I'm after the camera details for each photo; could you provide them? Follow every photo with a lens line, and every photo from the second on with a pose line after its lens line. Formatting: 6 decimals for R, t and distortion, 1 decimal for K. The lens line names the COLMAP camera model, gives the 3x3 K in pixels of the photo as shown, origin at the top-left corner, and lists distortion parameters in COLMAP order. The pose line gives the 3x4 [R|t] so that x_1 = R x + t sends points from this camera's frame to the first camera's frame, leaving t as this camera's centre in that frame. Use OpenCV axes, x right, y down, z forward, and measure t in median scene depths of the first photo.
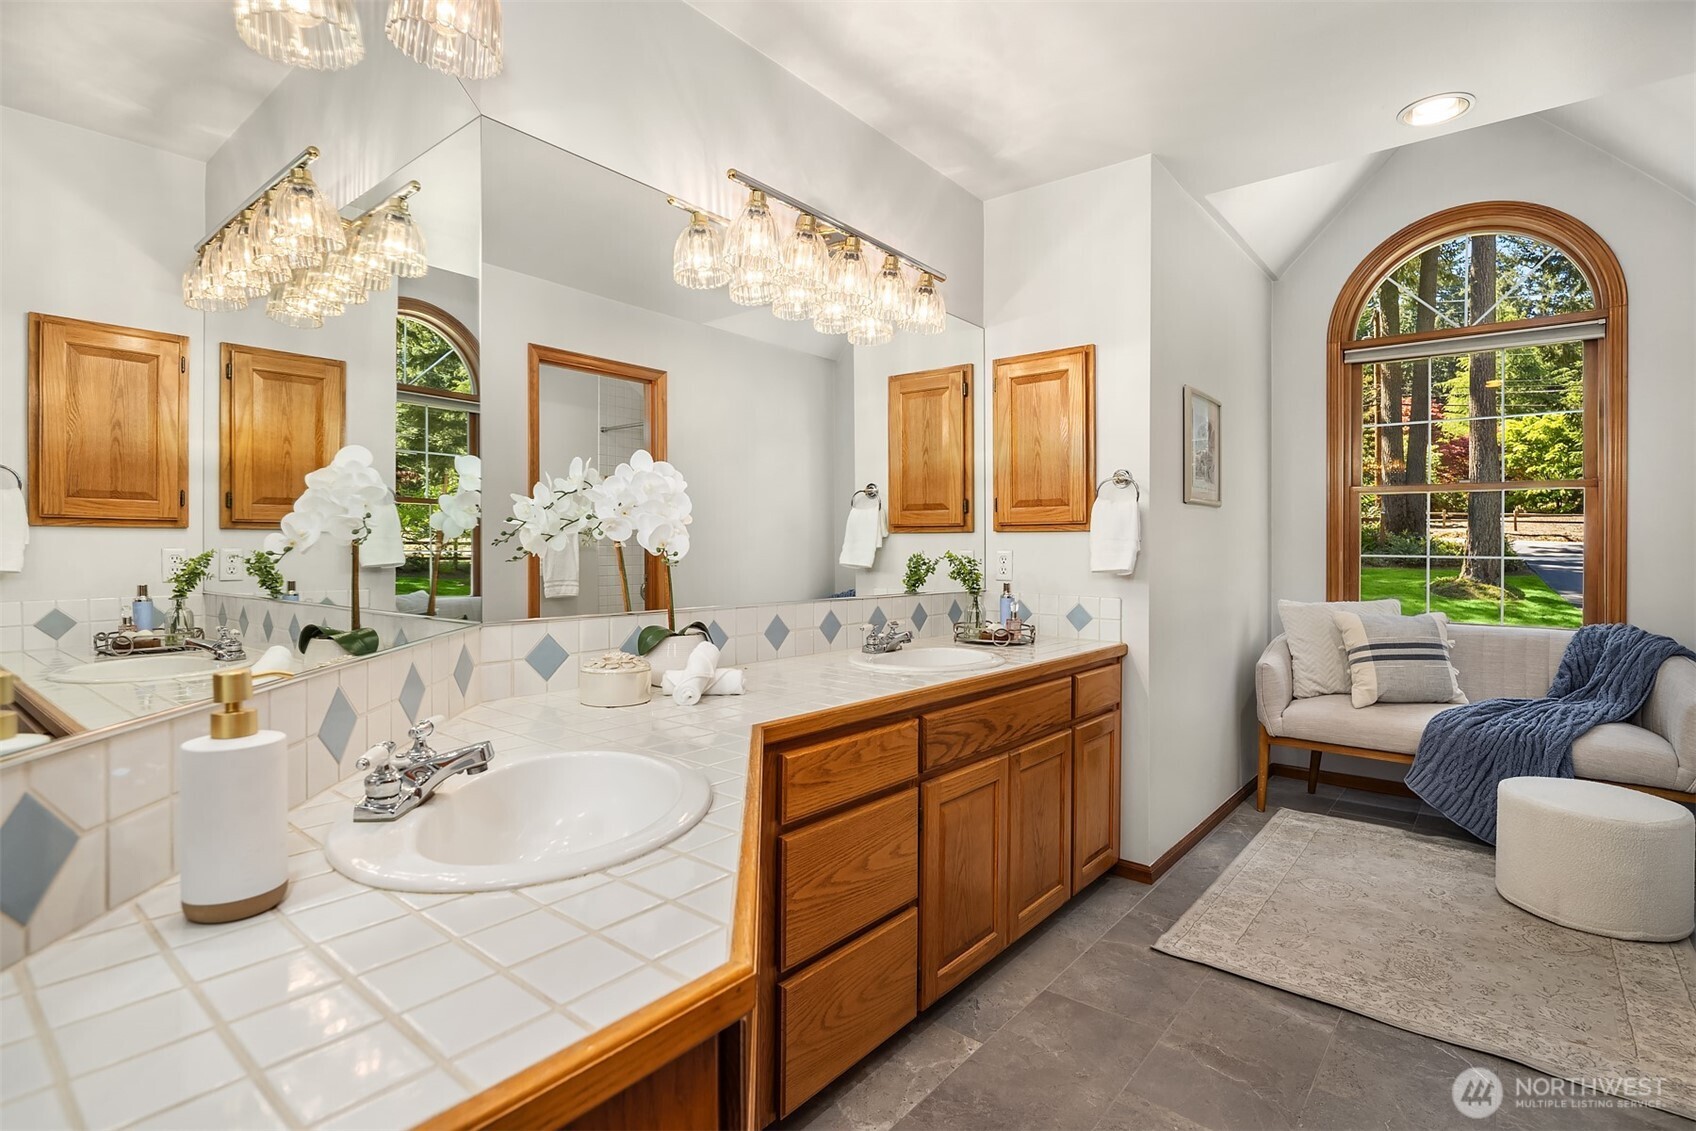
lens RADIAL K [[830.0, 0, 835.5], [0, 830.0, 544.8], [0, 0, 1]] dist [0.002535, -0.003319]
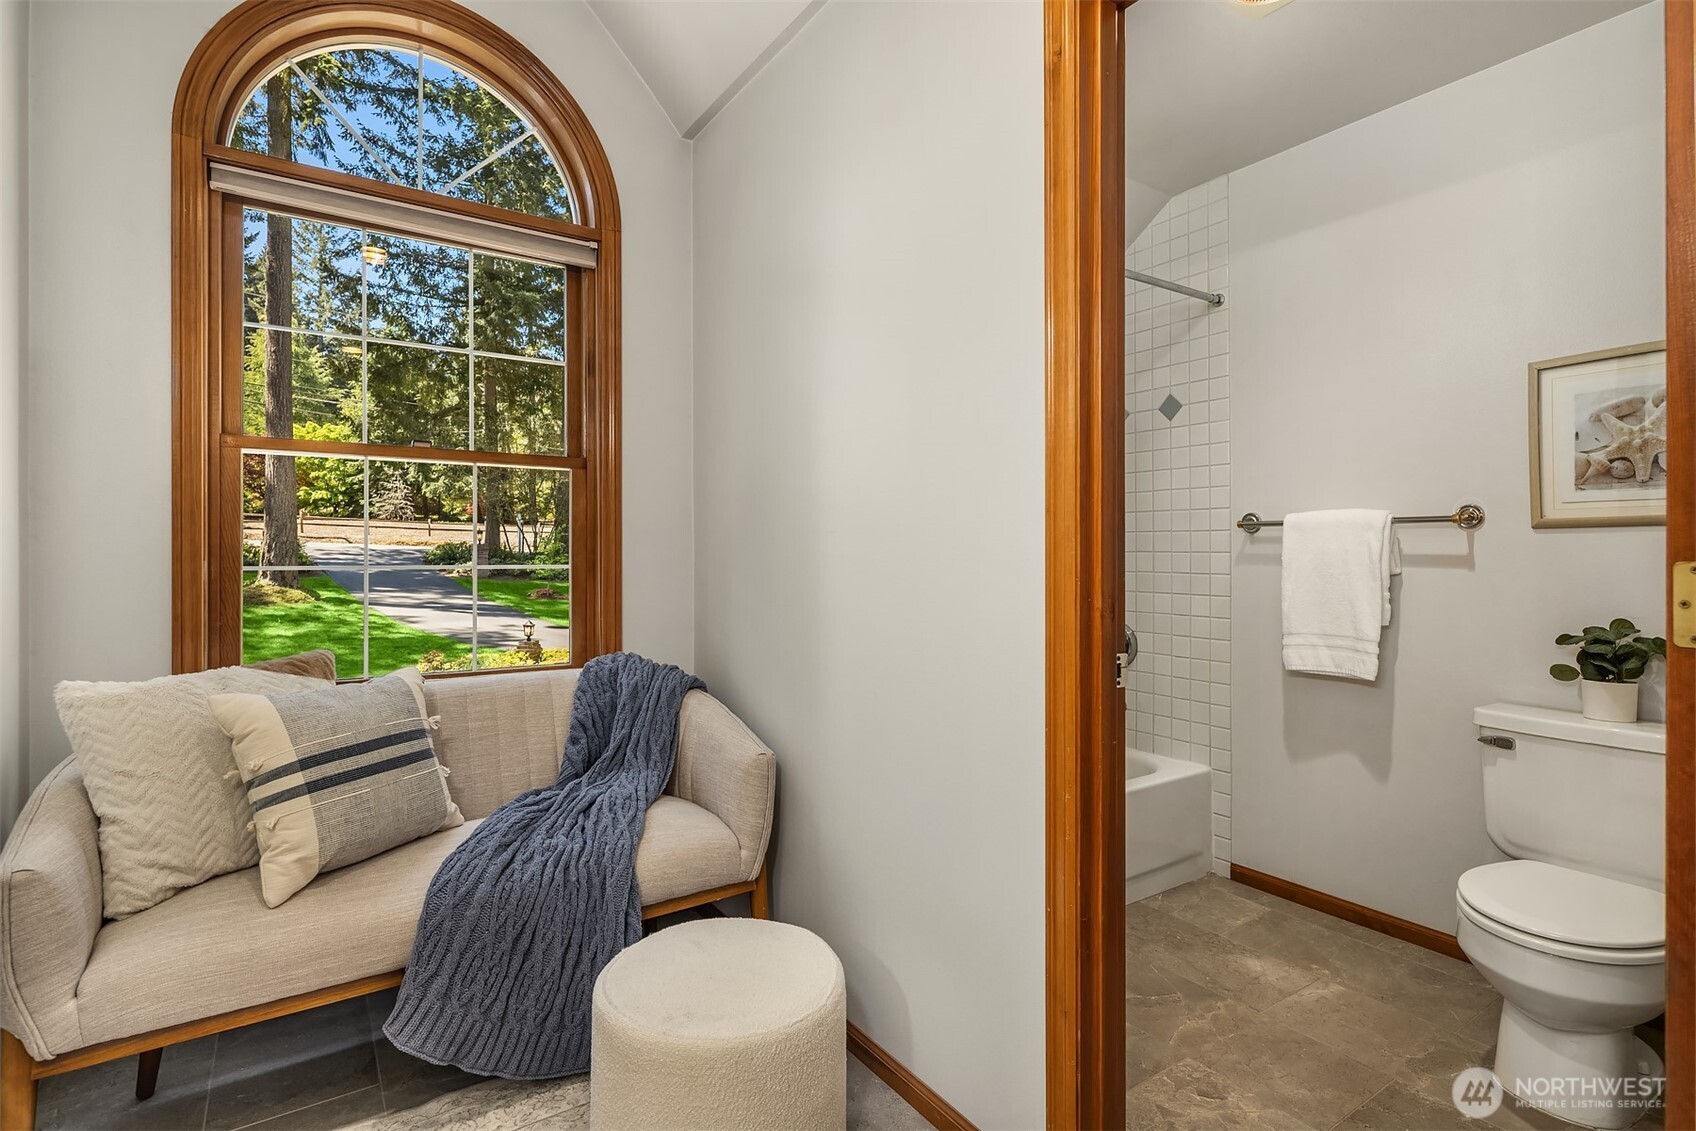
lens RADIAL K [[830.0, 0, 867.2], [0, 830.0, 545.4], [0, 0, 1]] dist [0.002535, -0.003319]
pose [[0.274061, -0.001862, 0.961711, 0.284044], [0.003721, 0.999993, 0.000876, -0.000747], [-0.961705, 0.003339, 0.274065, 0.571454]]
